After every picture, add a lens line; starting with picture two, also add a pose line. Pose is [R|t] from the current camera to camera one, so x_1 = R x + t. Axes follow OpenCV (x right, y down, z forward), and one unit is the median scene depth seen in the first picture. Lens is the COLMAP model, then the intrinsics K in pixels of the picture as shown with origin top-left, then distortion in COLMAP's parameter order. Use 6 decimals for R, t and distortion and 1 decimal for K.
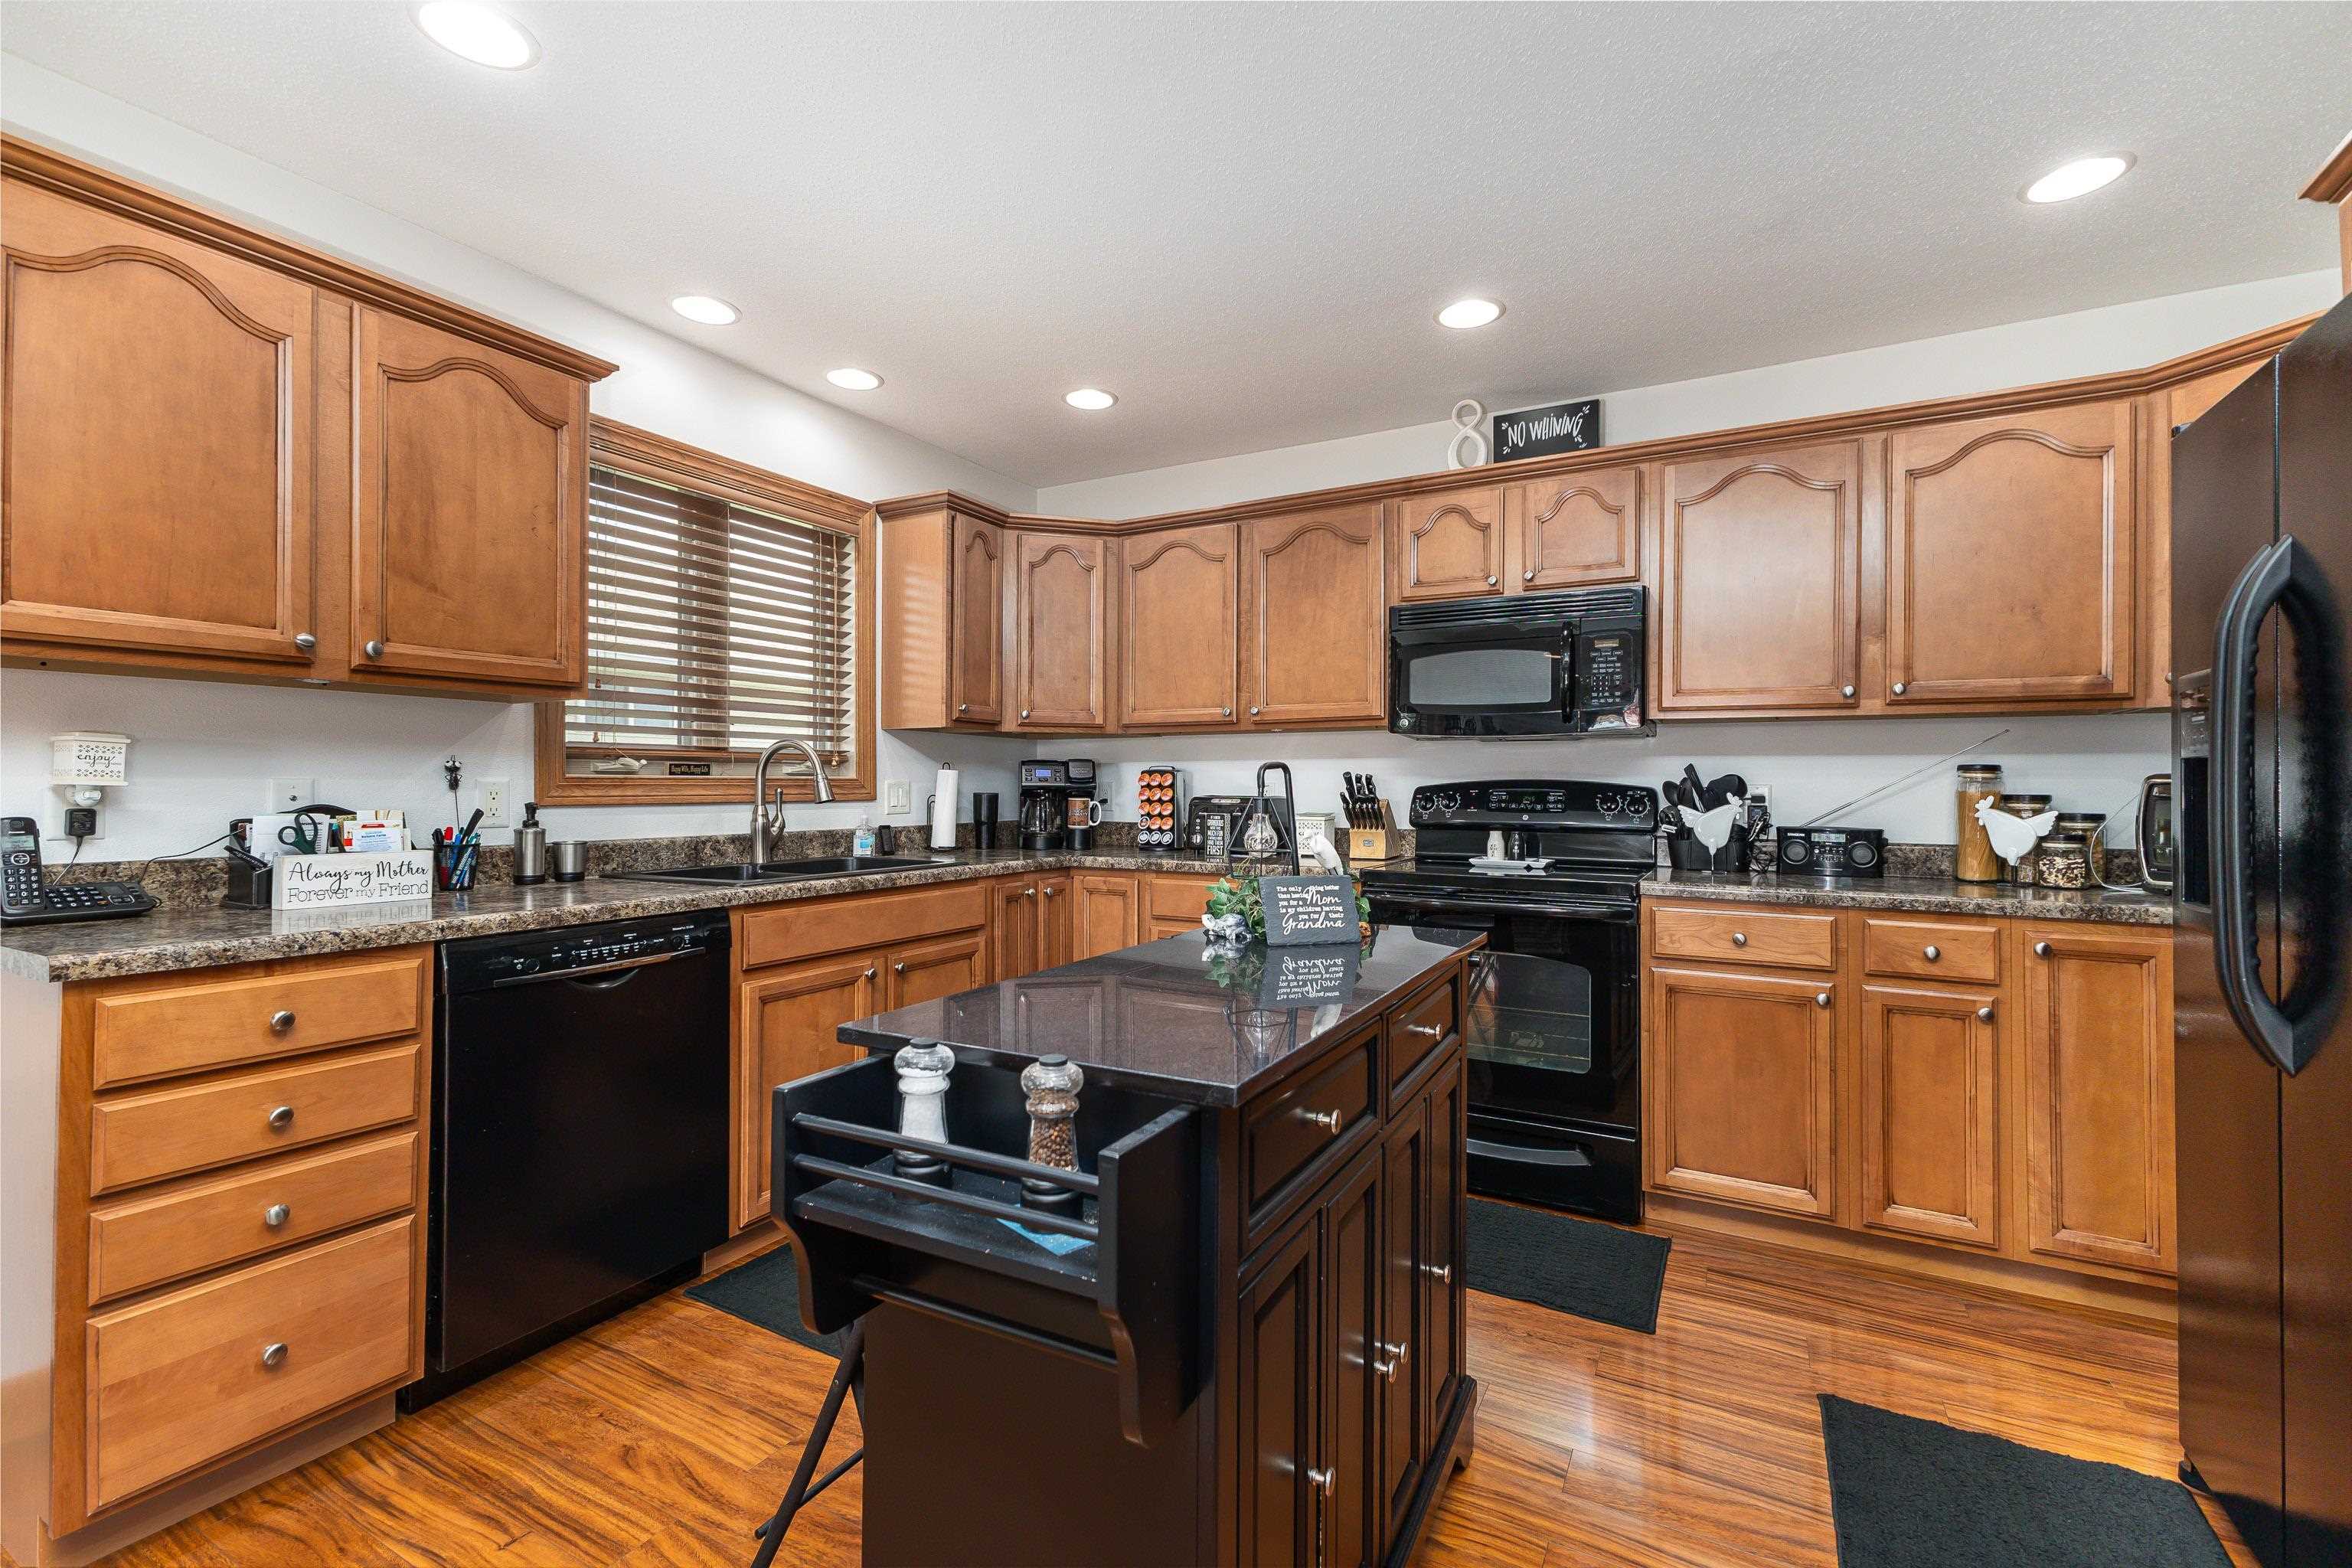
lens RADIAL K [[1011.4, 0, 1182.7], [0, 1011.4, 784.7], [0, 0, 1]] dist [0.005854, -0.002118]
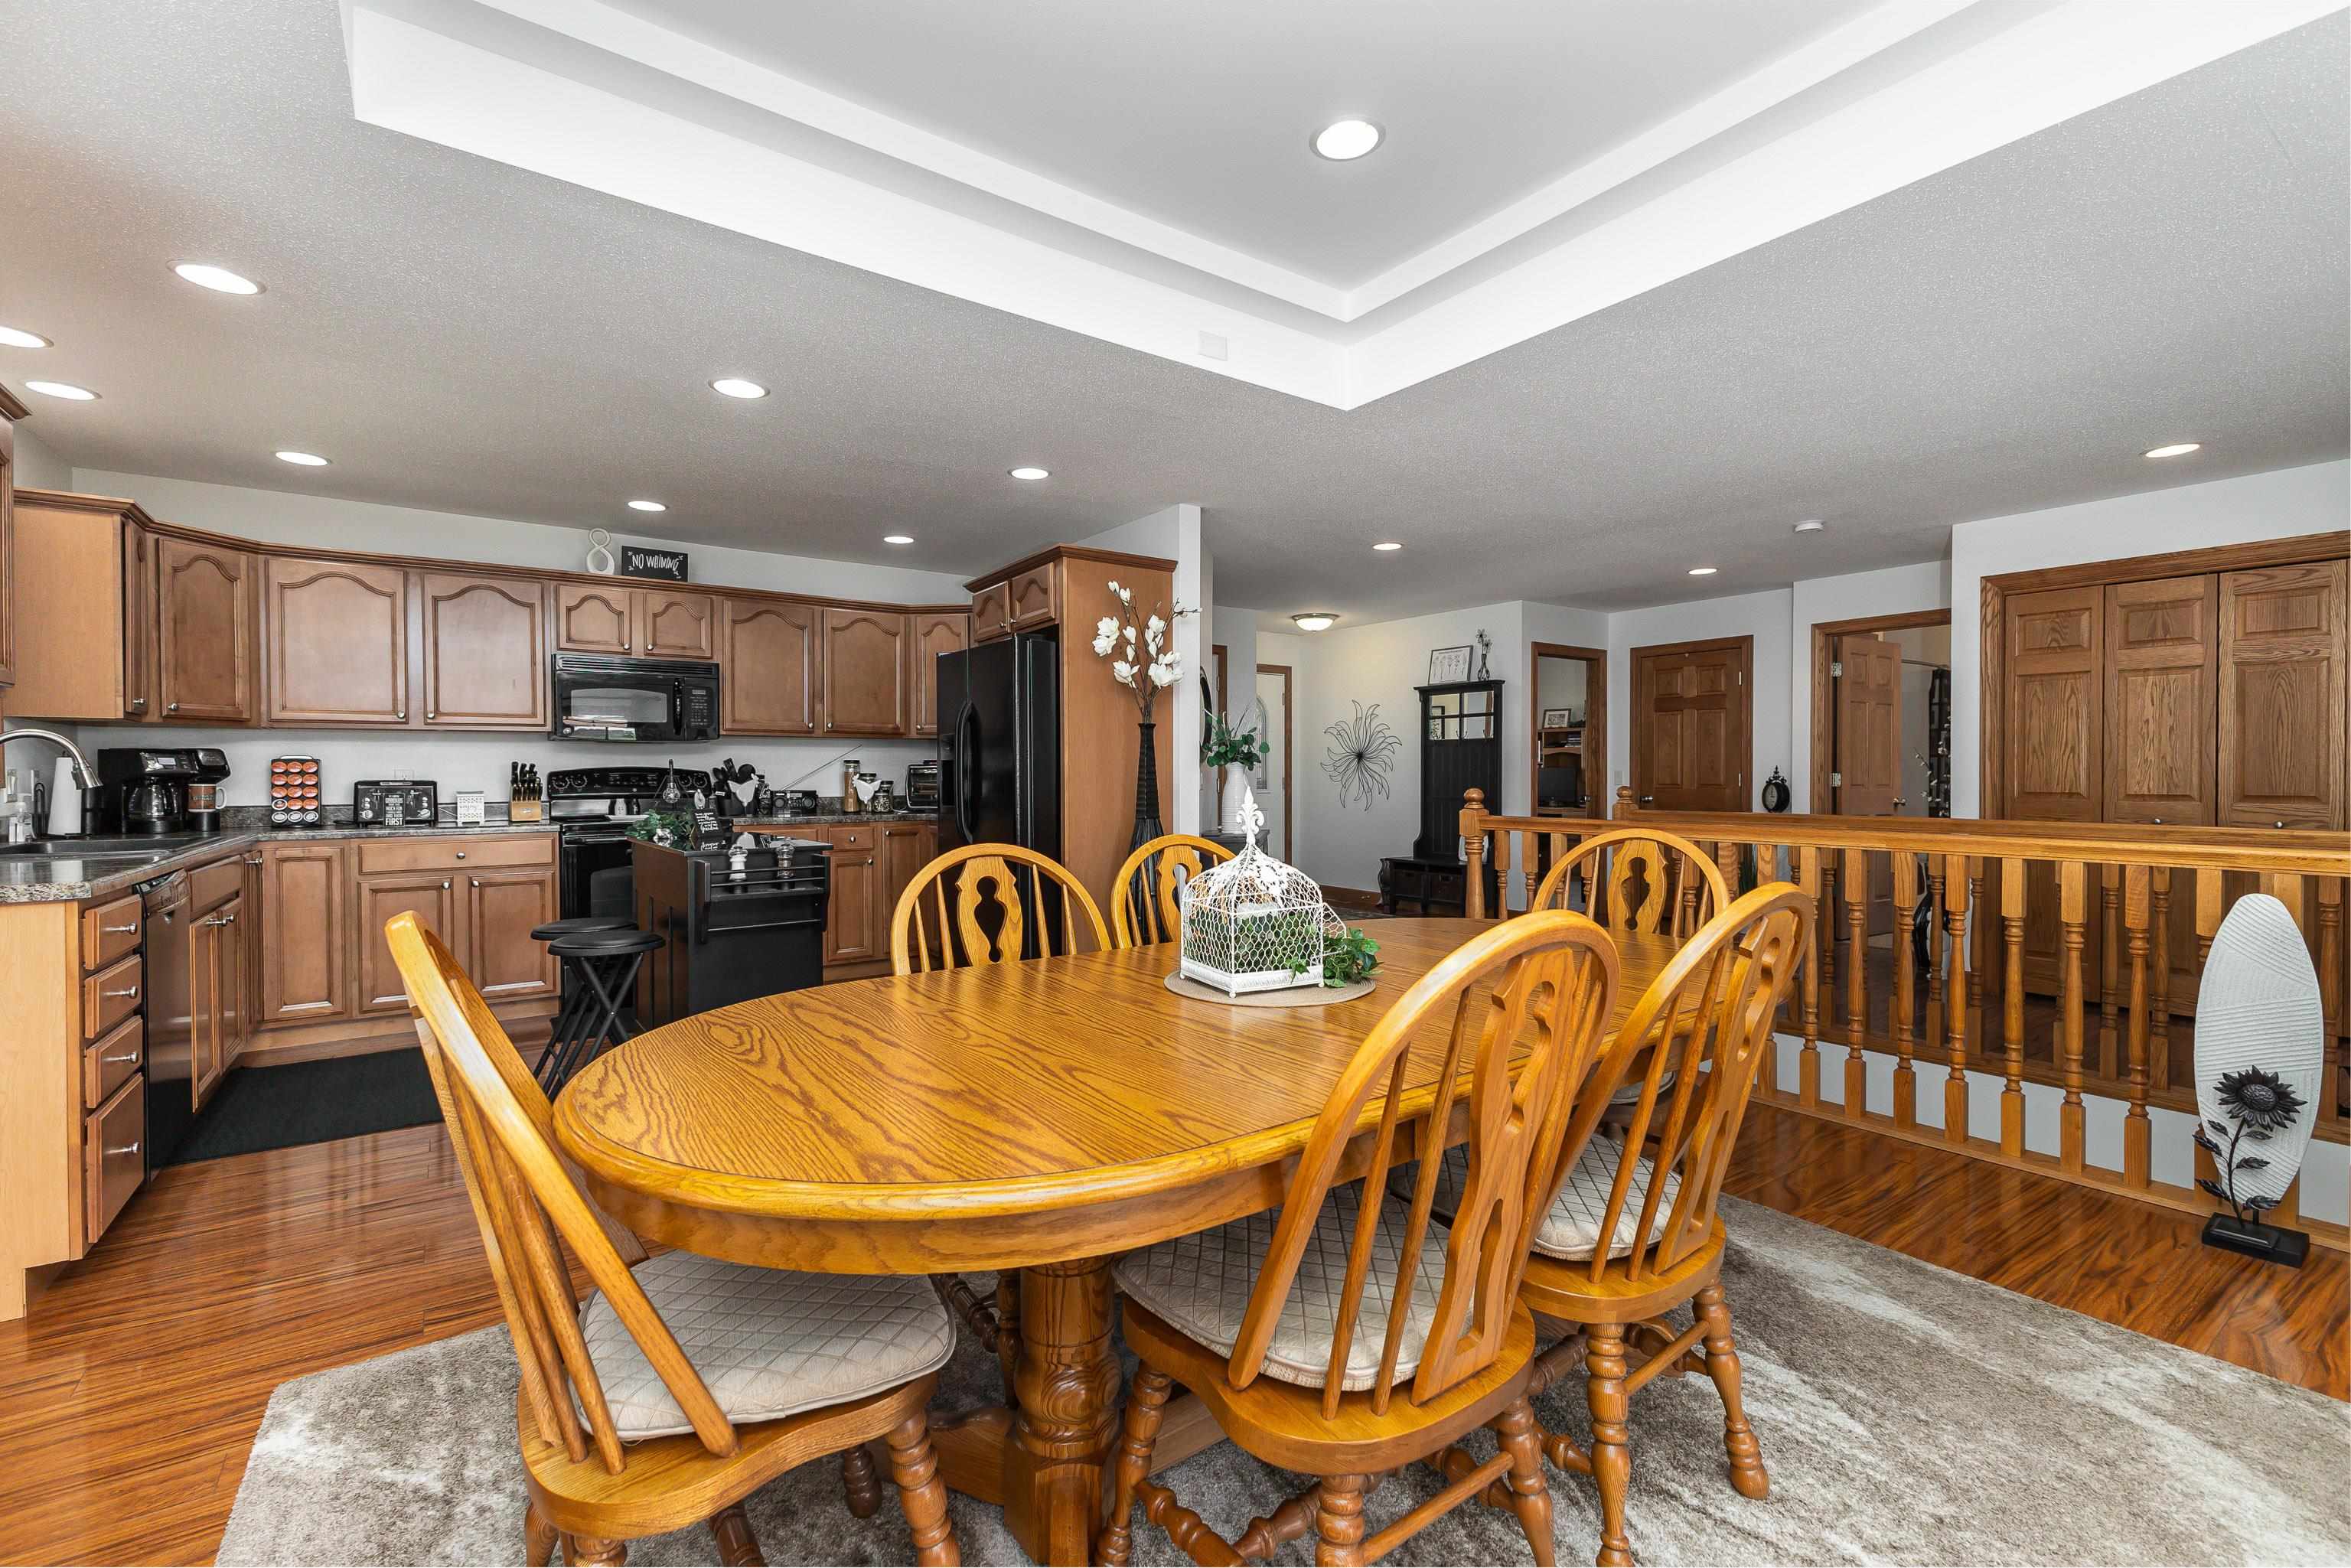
lens RADIAL K [[1010.9, 0, 1171.7], [0, 1010.9, 771.8], [0, 0, 1]] dist [0.005854, -0.002118]
pose [[0.430699, -0.006129, 0.902475, -0.820083], [0.004197, 0.999980, 0.004788, -0.001299], [-0.902486, 0.001725, 0.430716, -0.528670]]
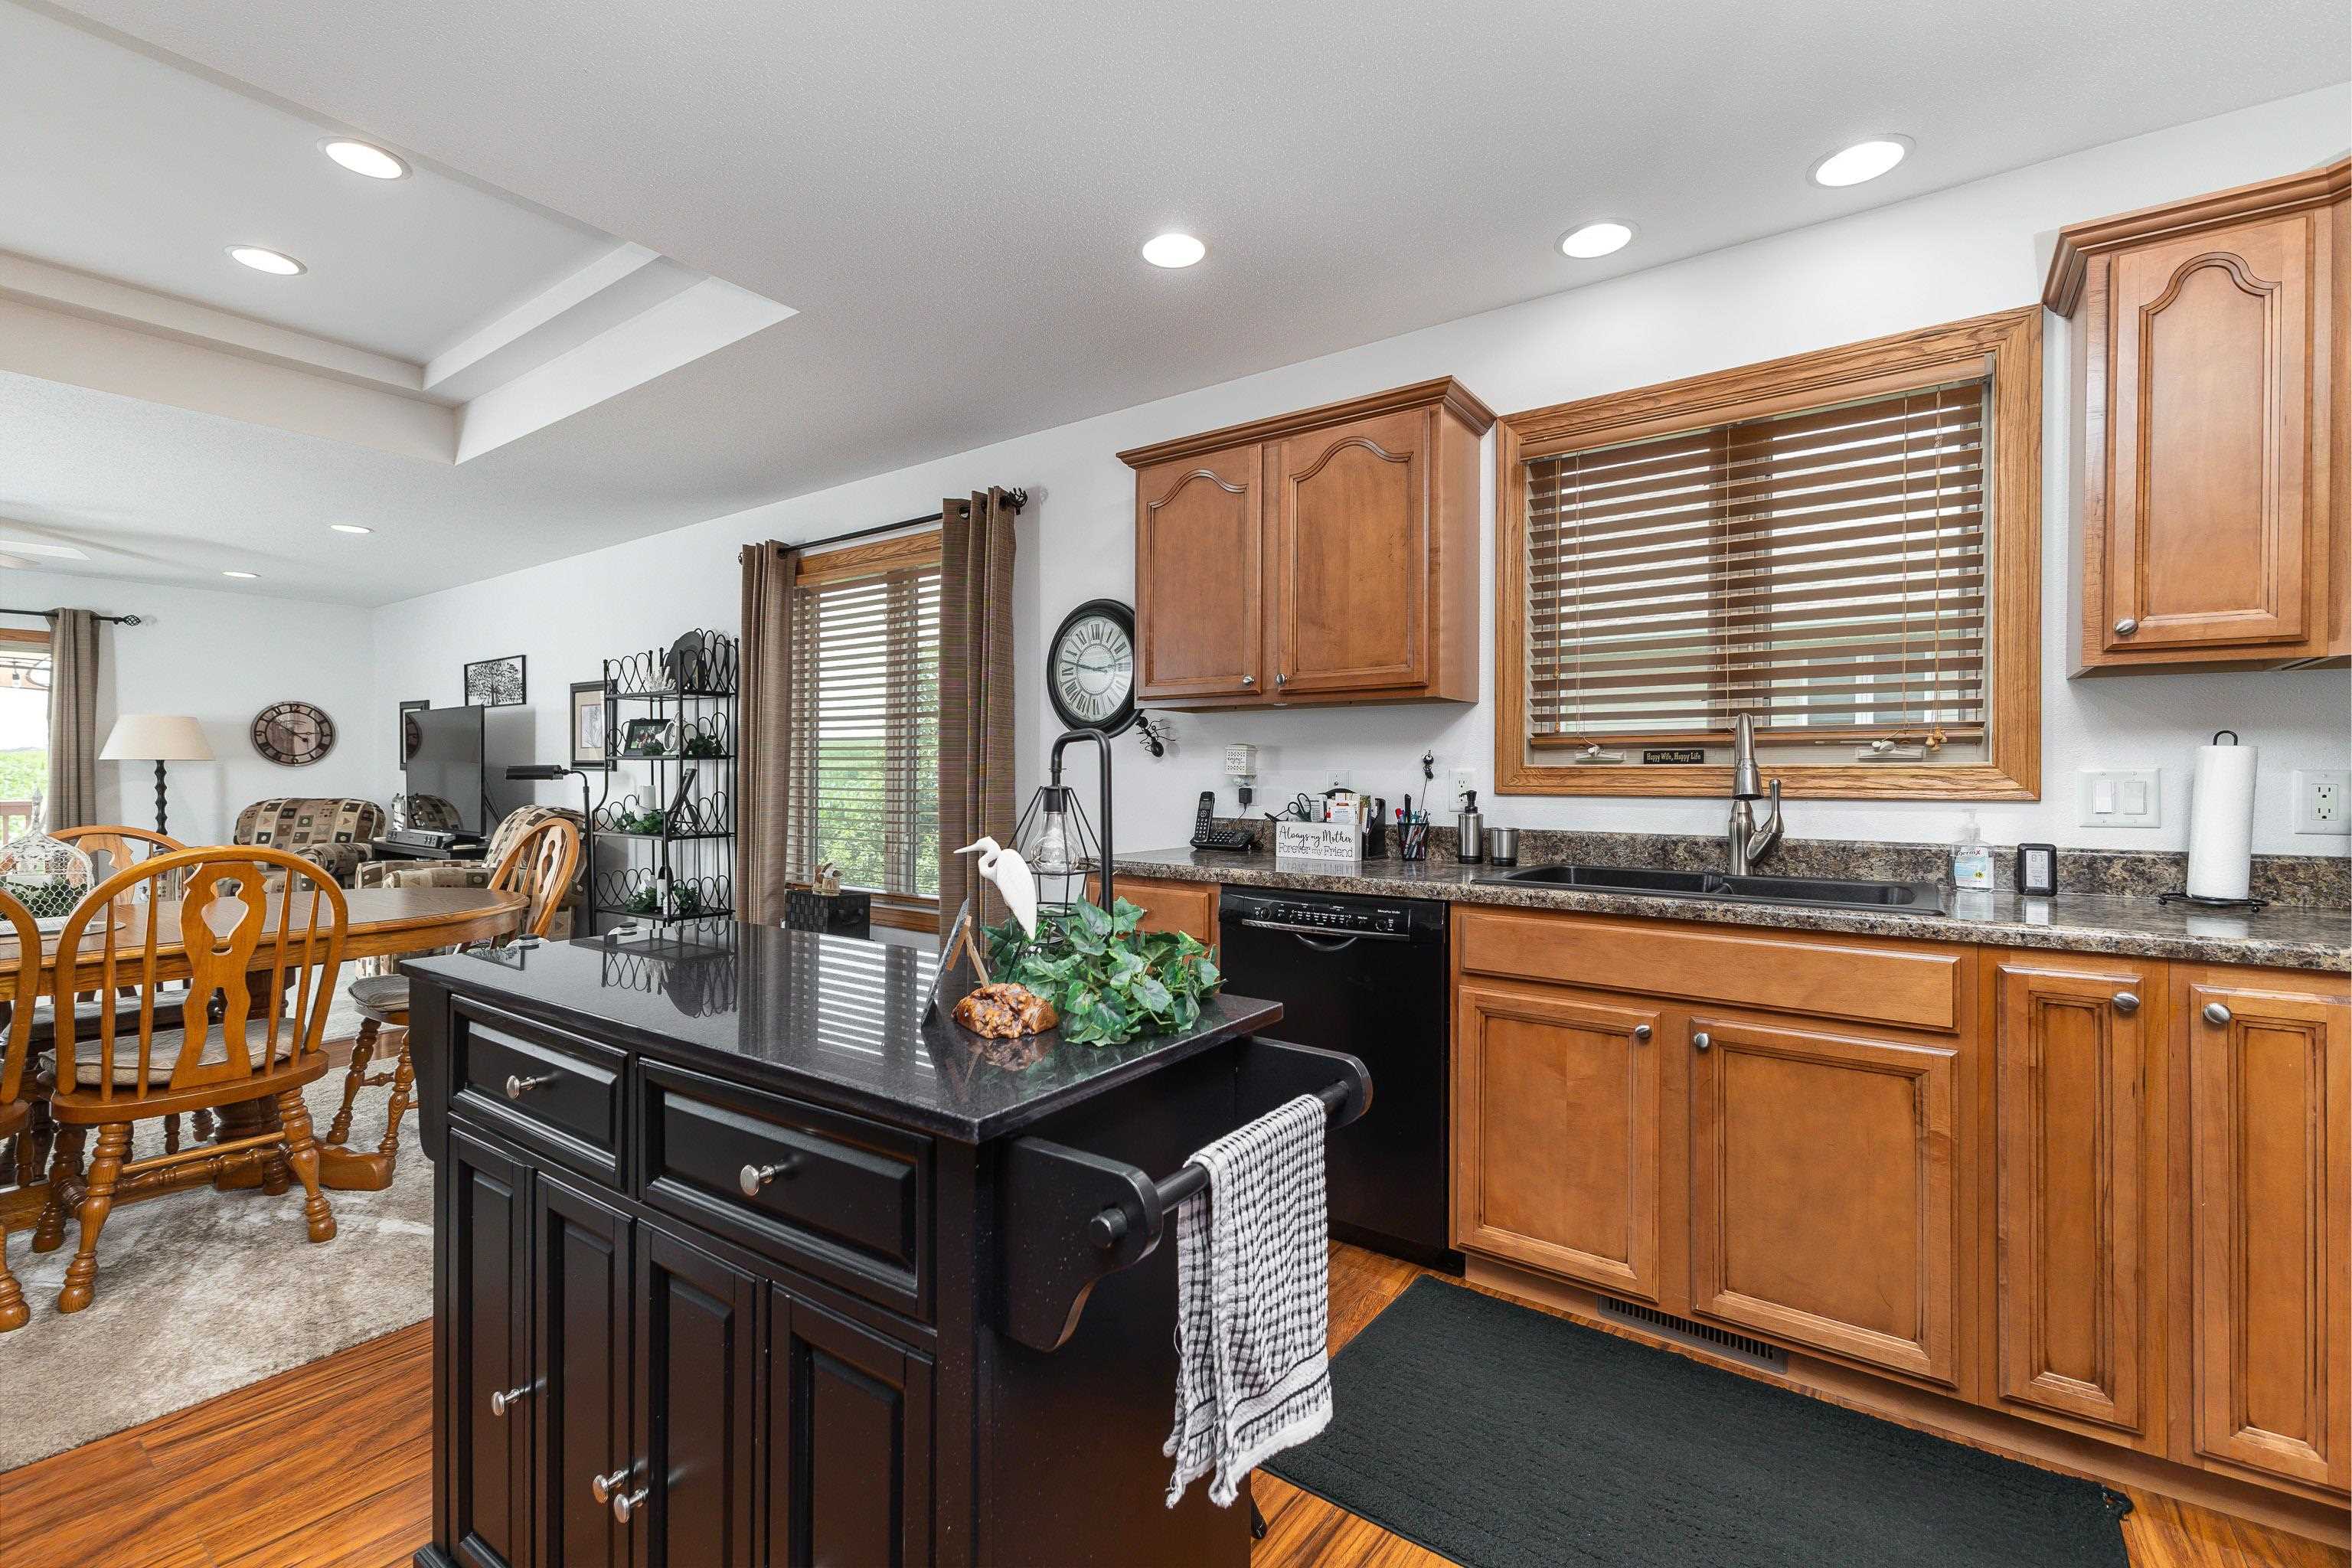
lens RADIAL K [[1011.4, 0, 1188.0], [0, 1011.4, 780.7], [0, 0, 1]] dist [0.005854, -0.002118]
pose [[-0.119368, 0.002135, -0.992848, 0.407154], [-0.002937, 0.999993, 0.002504, 0.004086], [0.992846, 0.003215, -0.119361, 0.670815]]
